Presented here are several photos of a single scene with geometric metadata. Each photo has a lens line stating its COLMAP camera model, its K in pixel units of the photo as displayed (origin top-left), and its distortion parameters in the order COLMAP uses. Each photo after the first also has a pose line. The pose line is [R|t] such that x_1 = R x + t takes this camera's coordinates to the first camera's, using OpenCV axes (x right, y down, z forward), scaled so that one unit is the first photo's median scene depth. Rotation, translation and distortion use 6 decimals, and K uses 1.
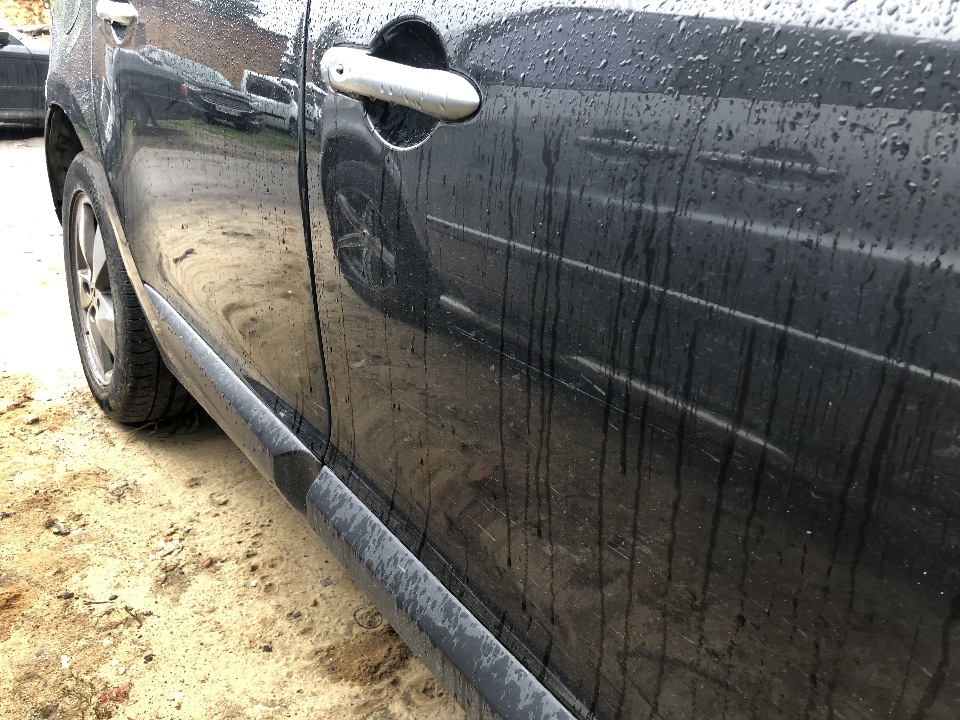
lens RADIAL K [[791.0, 0, 480.0], [0, 791.0, 360.0], [0, 0, 1]] dist [0.040023, -0.092434]
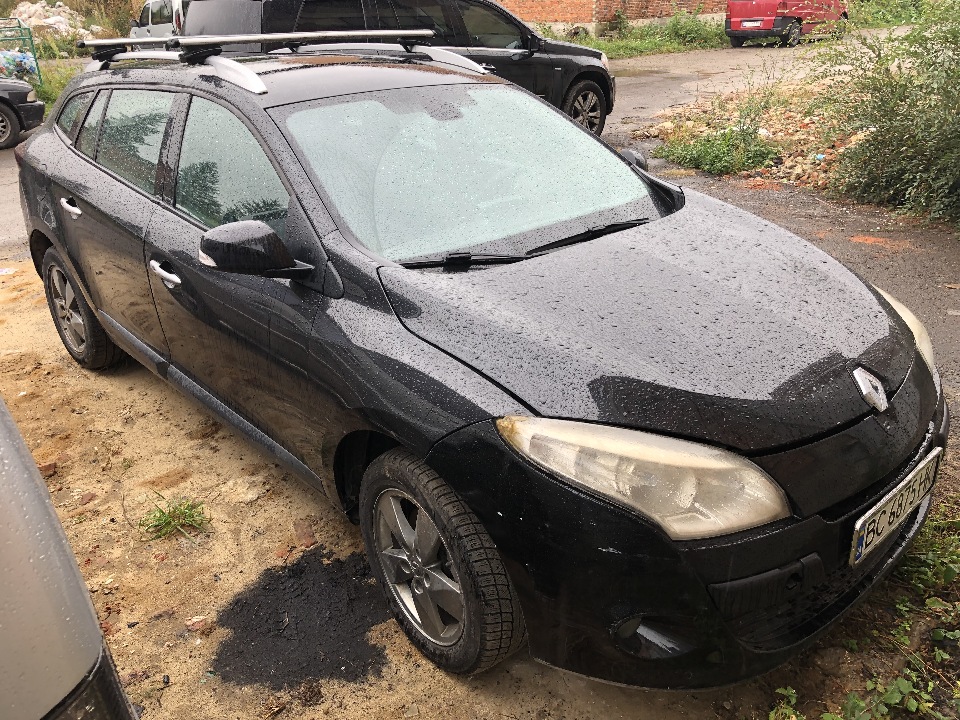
lens RADIAL K [[791.0, 0, 480.0], [0, 791.0, 360.0], [0, 0, 1]] dist [0.040023, -0.092434]
pose [[0.987533, -0.129556, 0.089407, 0.446480], [0.119891, 0.987099, 0.106119, -0.051535], [-0.102002, -0.094077, 0.990326, -1.380207]]
